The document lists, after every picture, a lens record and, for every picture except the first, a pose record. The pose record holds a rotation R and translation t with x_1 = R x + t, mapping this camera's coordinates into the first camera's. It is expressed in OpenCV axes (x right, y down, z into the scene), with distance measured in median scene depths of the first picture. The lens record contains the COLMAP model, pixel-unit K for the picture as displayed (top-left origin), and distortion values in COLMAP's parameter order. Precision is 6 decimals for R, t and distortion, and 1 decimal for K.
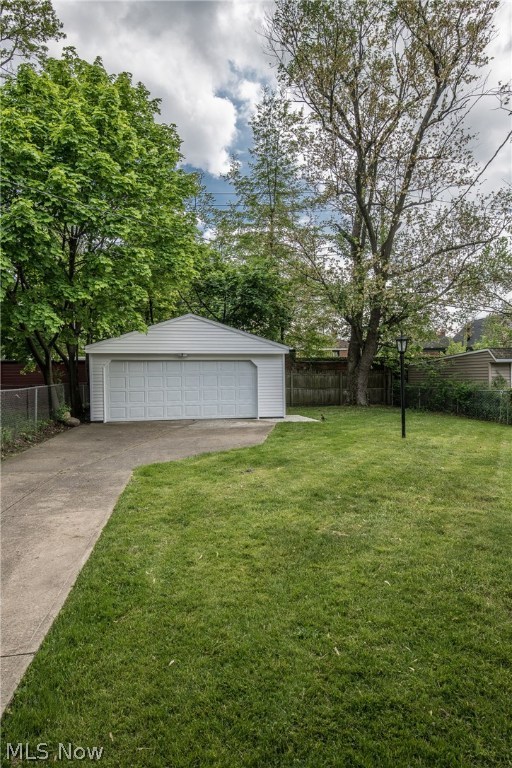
lens RADIAL K [[505.8, 0, 257.4], [0, 505.8, 386.4], [0, 0, 1]] dist [0.021819, 0.003692]
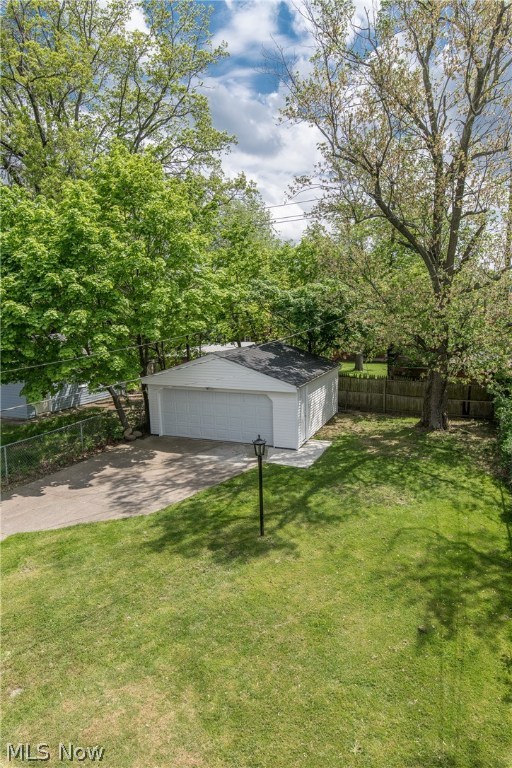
lens RADIAL K [[465.3, 0, 255.3], [0, 465.3, 384.4], [0, 0, 1]] dist [-0.005011, -0.000185]
pose [[0.834004, 0.084410, -0.545264, 0.529808], [0.004985, 0.987036, 0.160424, -0.244647], [0.551736, -0.136512, 0.822771, 0.182565]]
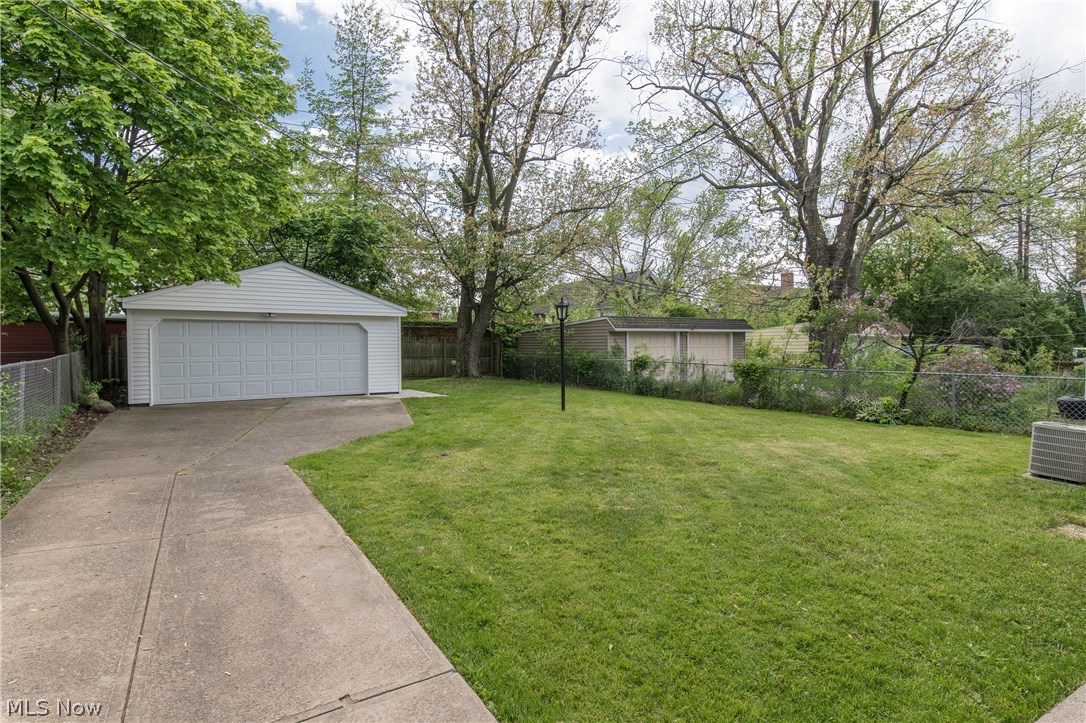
lens RADIAL K [[592.0, 0, 547.2], [0, 592.0, 352.9], [0, 0, 1]] dist [-0.000997, -0.001268]
pose [[0.915427, 0.002454, 0.402476, -0.125760], [-0.001027, 0.999992, -0.003759, -0.000898], [-0.402482, 0.003028, 0.915423, 0.005296]]
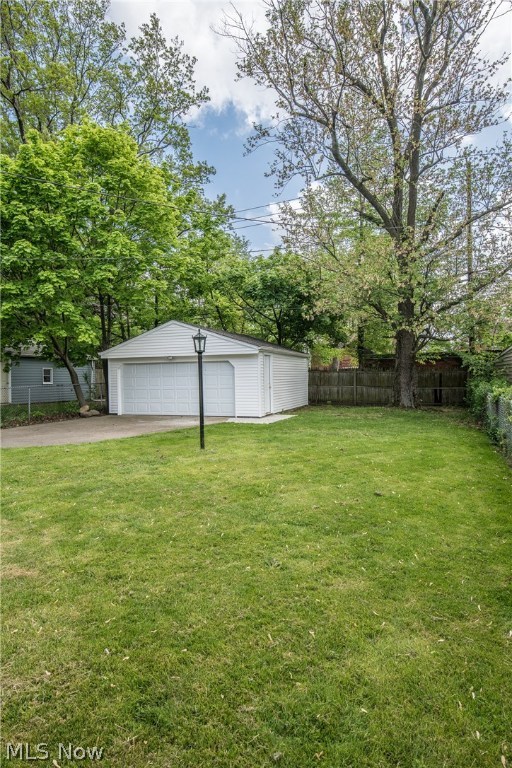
lens RADIAL K [[443.3, 0, 256.4], [0, 443.3, 384.6], [0, 0, 1]] dist [0.008818, 0.000756]
pose [[0.847513, 0.007788, -0.530718, 0.541232], [-0.002111, 0.999934, 0.011303, -0.014089], [0.530771, -0.008459, 0.847473, 0.275421]]
